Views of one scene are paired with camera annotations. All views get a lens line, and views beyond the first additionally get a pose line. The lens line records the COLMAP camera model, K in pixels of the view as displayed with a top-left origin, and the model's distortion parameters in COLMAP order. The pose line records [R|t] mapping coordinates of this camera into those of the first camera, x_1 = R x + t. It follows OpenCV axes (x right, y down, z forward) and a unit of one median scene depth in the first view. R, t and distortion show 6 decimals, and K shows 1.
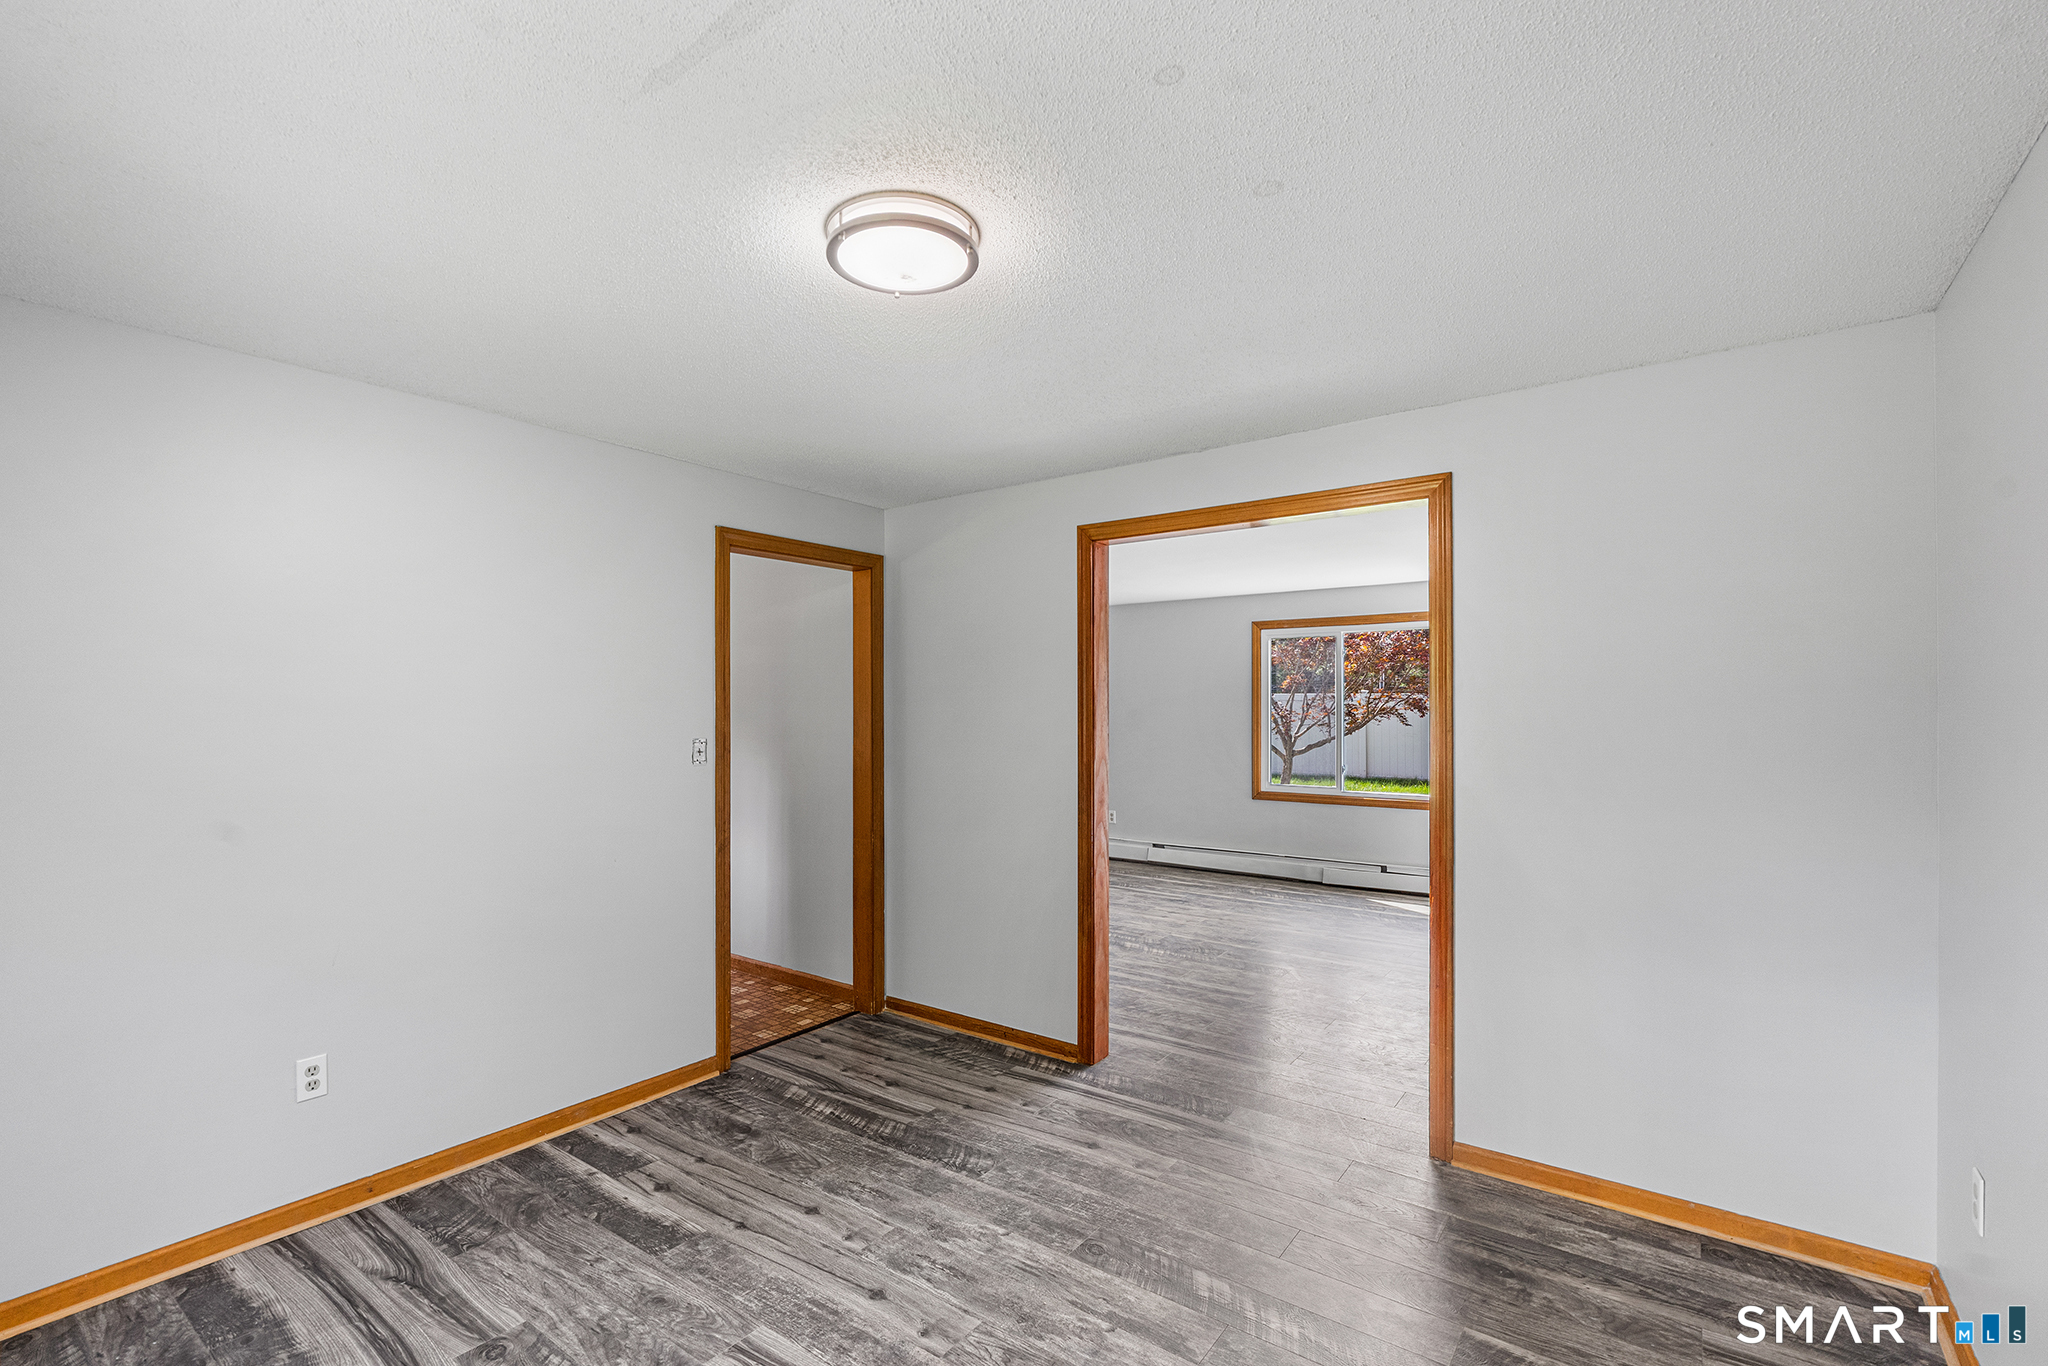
lens RADIAL K [[914.7, 0, 1025.8], [0, 914.7, 695.6], [0, 0, 1]] dist [-0.003422, -0.000448]
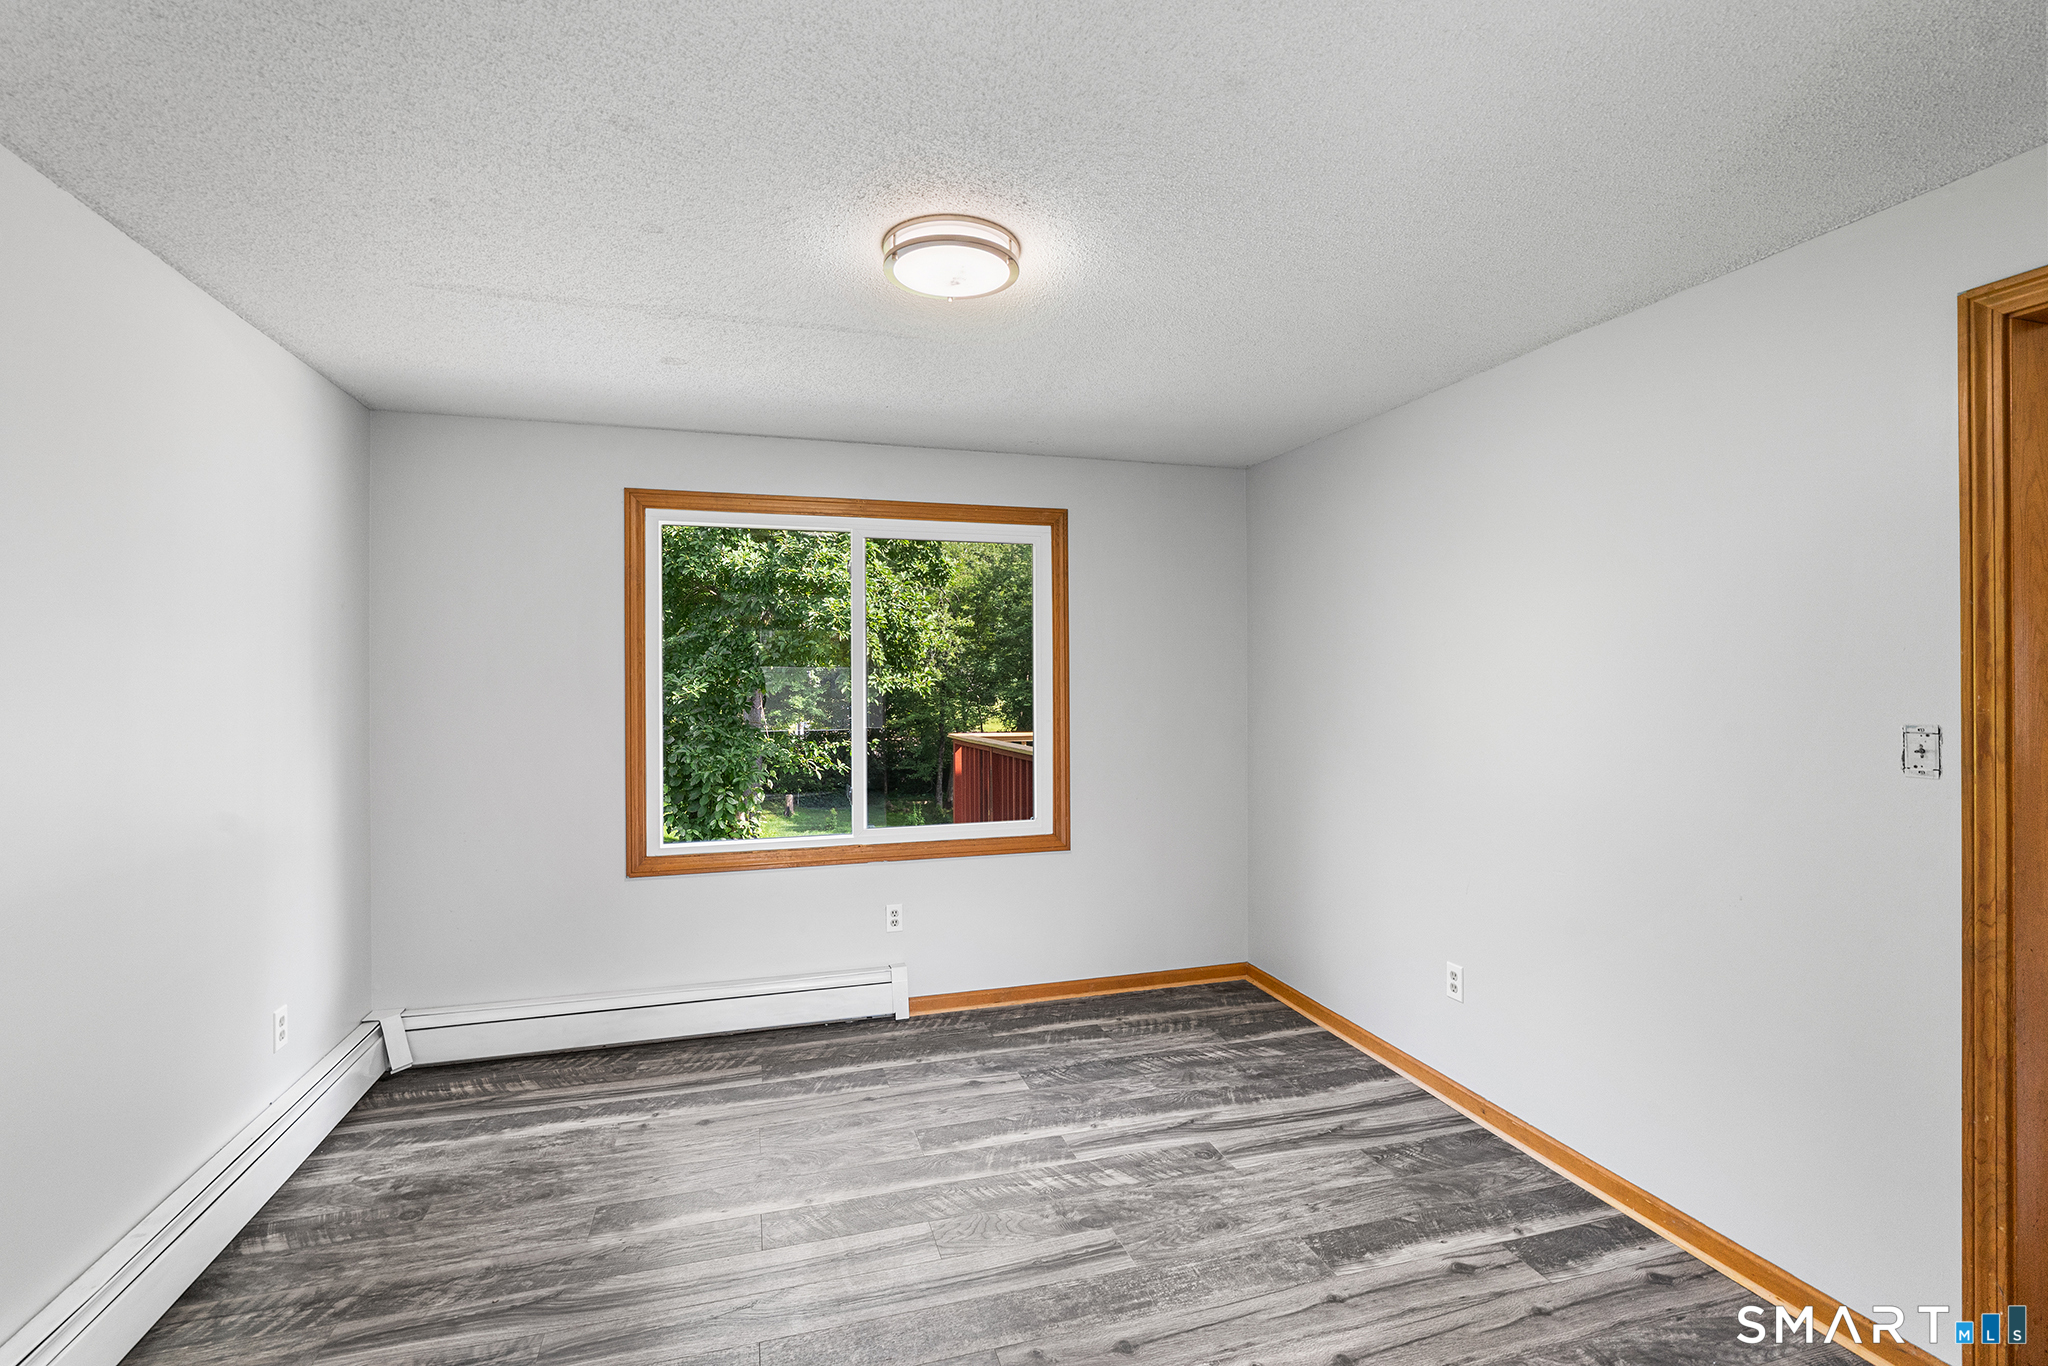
lens RADIAL K [[914.7, 0, 991.0], [0, 914.7, 682.4], [0, 0, 1]] dist [-0.003422, -0.000448]
pose [[-0.622724, 0.008914, -0.782391, 0.530029], [0.013132, 0.999913, 0.000940, 0.021585], [0.782331, -0.009689, -0.622787, 1.304729]]
